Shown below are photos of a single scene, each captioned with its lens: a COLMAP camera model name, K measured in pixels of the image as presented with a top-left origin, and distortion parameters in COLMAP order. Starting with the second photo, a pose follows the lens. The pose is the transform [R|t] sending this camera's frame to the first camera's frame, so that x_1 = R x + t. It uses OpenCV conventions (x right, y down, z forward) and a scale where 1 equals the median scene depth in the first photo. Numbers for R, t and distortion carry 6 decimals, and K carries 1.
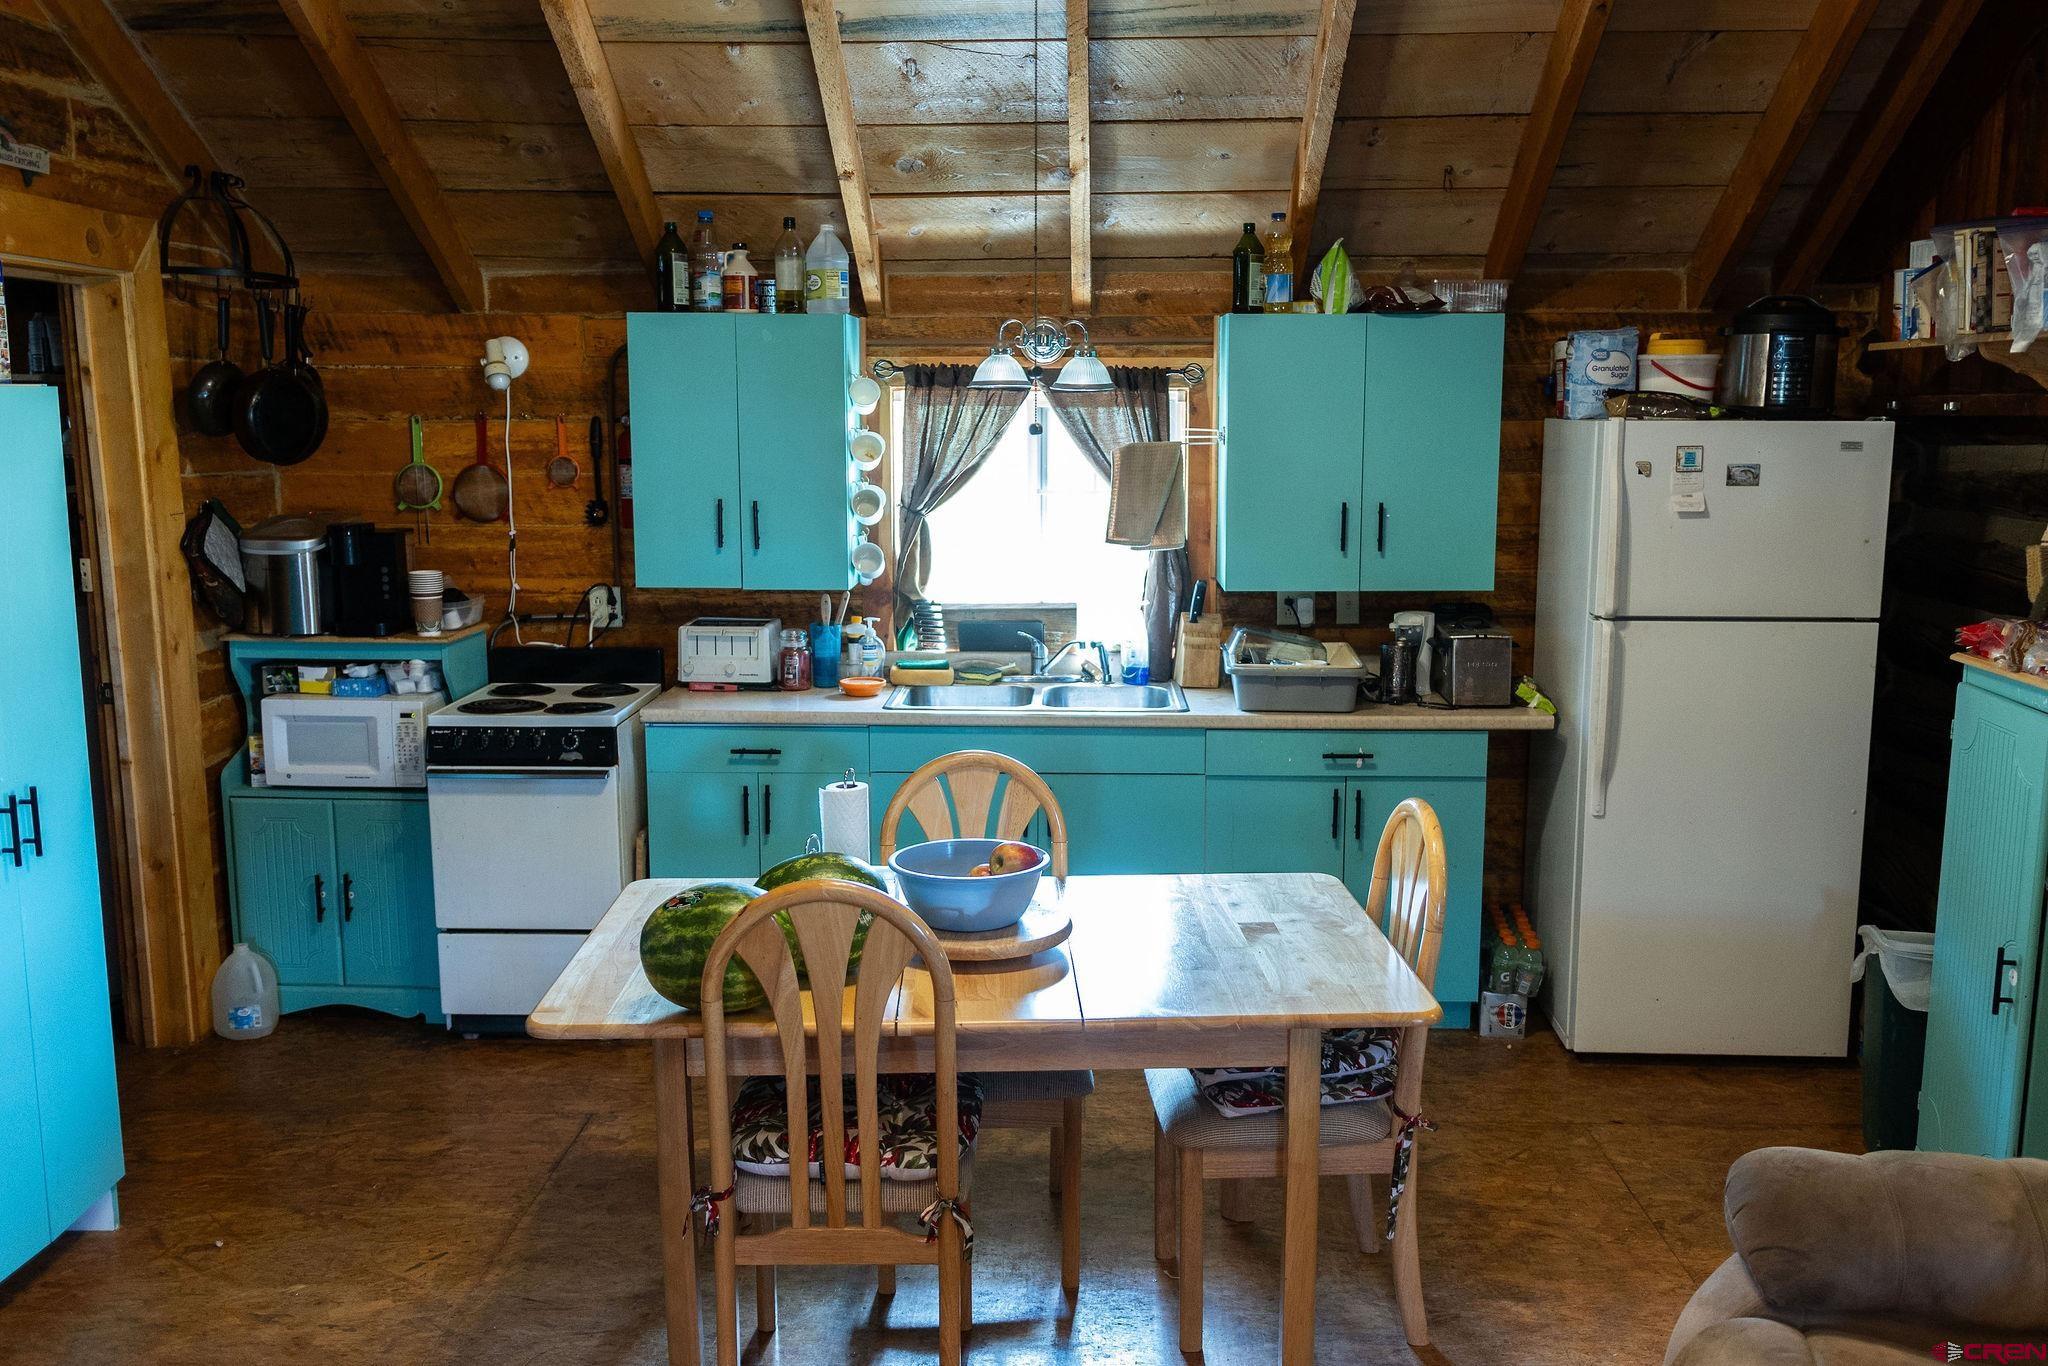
lens RADIAL K [[1760.7, 0, 1061.4], [0, 1760.7, 685.8], [0, 0, 1]] dist [0.004162, 0.000548]
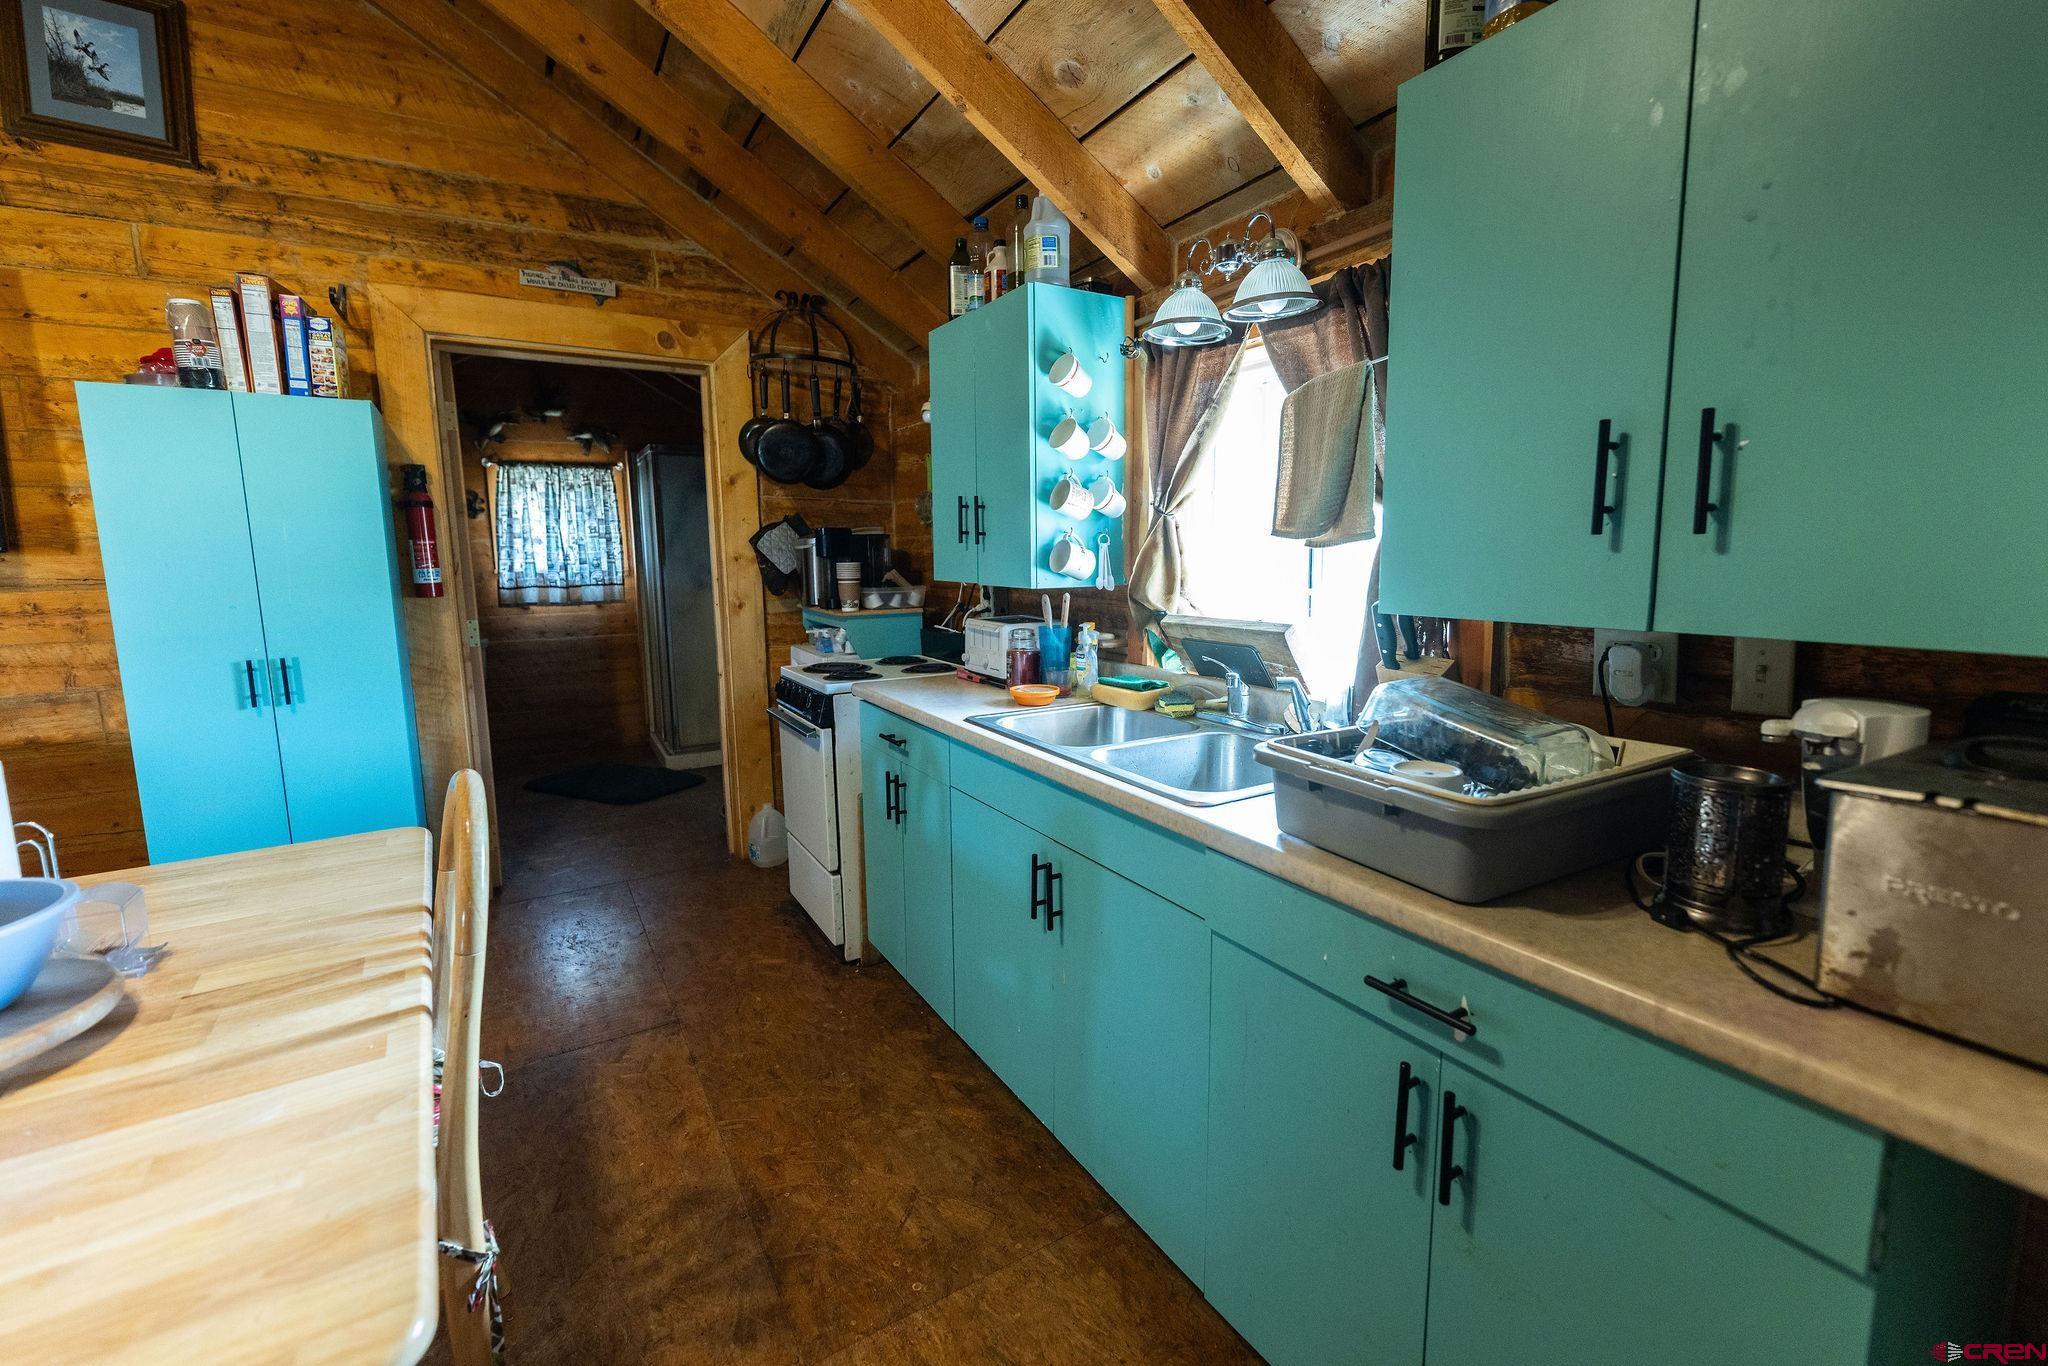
lens RADIAL K [[845.8, 0, 1024.0], [0, 845.8, 683.0], [0, 0, 1]] dist [-0.001294, -0.000260]
pose [[0.532673, 0.127080, -0.836726, 0.271350], [-0.127034, 0.989467, 0.069406, -0.037683], [0.836733, 0.069322, 0.543206, 0.802238]]
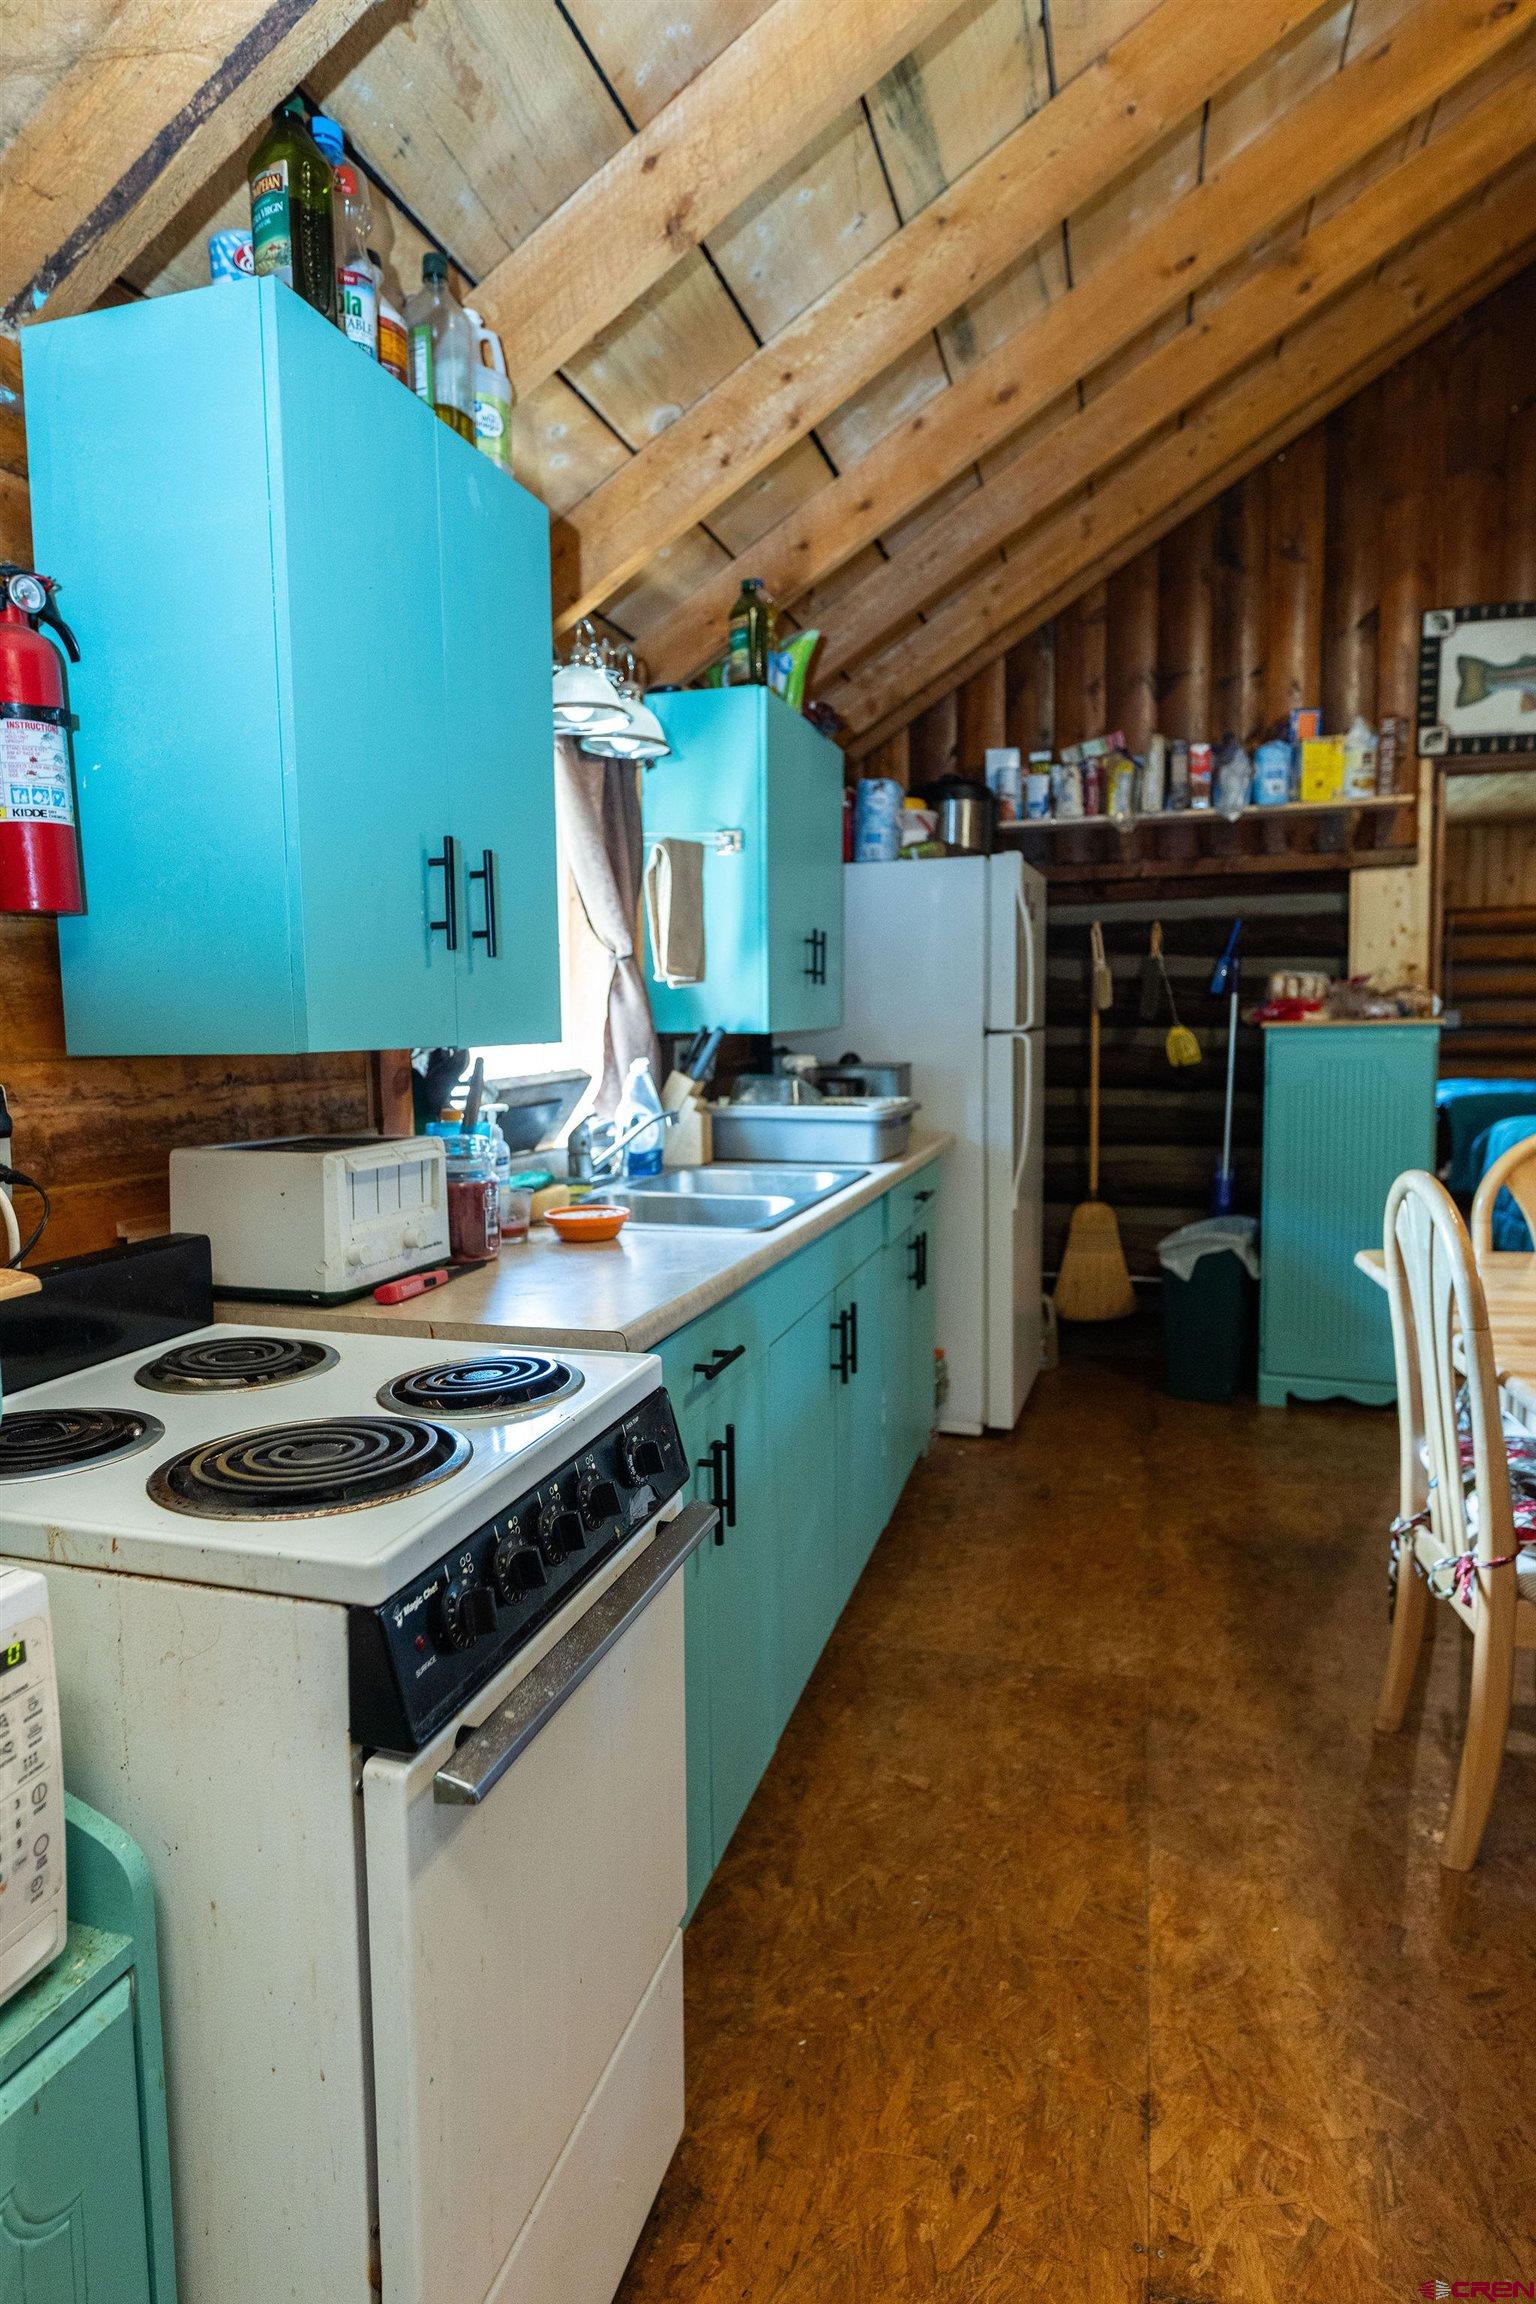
lens RADIAL K [[1294.2, 0, 768.0], [0, 1294.2, 1152.0], [0, 0, 1]] dist [0.004321, -0.000077]
pose [[0.269826, -0.101626, 0.957531, -0.505895], [0.167543, 0.984201, 0.057245, -0.034386], [-0.948221, 0.144981, 0.282590, 0.884002]]
